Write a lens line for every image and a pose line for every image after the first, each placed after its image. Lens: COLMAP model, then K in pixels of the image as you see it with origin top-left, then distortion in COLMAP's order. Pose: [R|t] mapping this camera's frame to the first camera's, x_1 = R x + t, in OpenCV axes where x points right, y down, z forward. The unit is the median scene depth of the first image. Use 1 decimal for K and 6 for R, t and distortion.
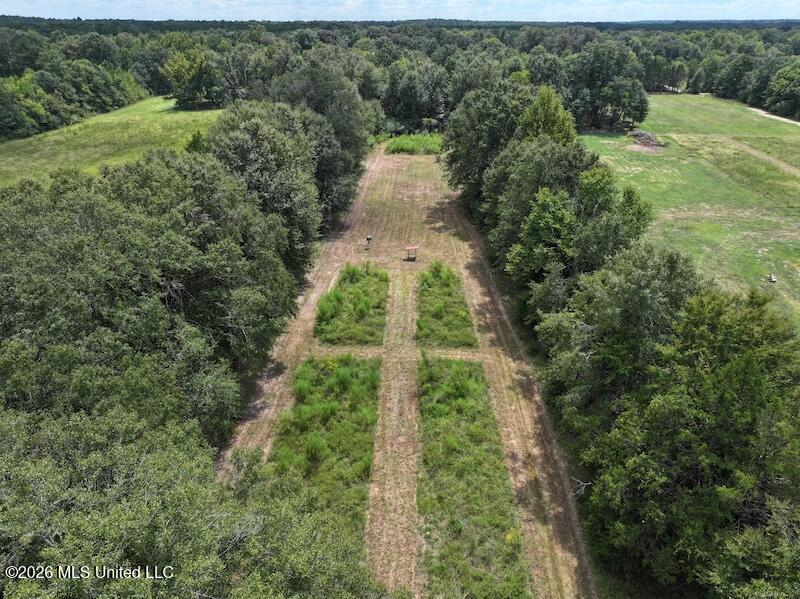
lens RADIAL K [[564.2, 0, 399.4], [0, 564.2, 298.7], [0, 0, 1]] dist [-0.012455, 0.026595]
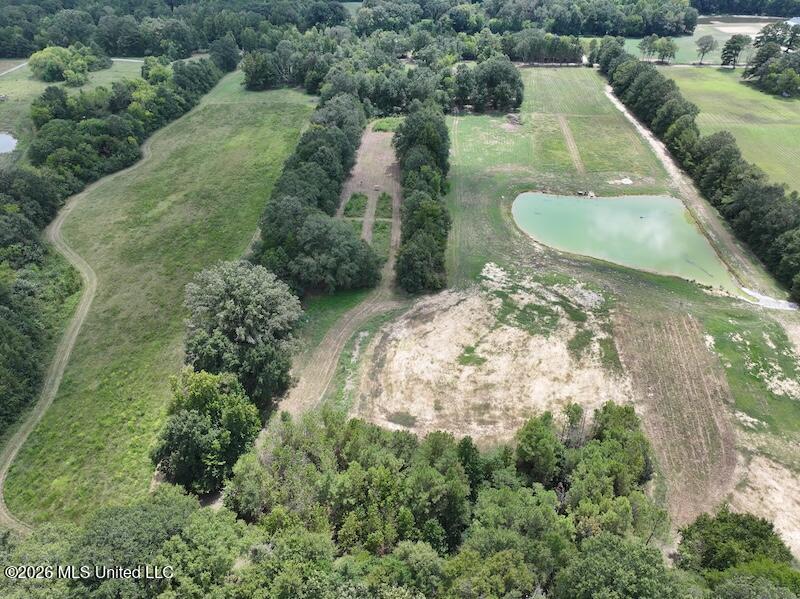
lens RADIAL K [[564.2, 0, 400.8], [0, 564.2, 298.6], [0, 0, 1]] dist [-0.012455, 0.026595]
pose [[0.999969, 0.003875, -0.006835, 0.091231], [-0.002805, 0.988663, 0.150124, 0.023184], [0.007339, -0.150100, 0.988644, -1.027158]]
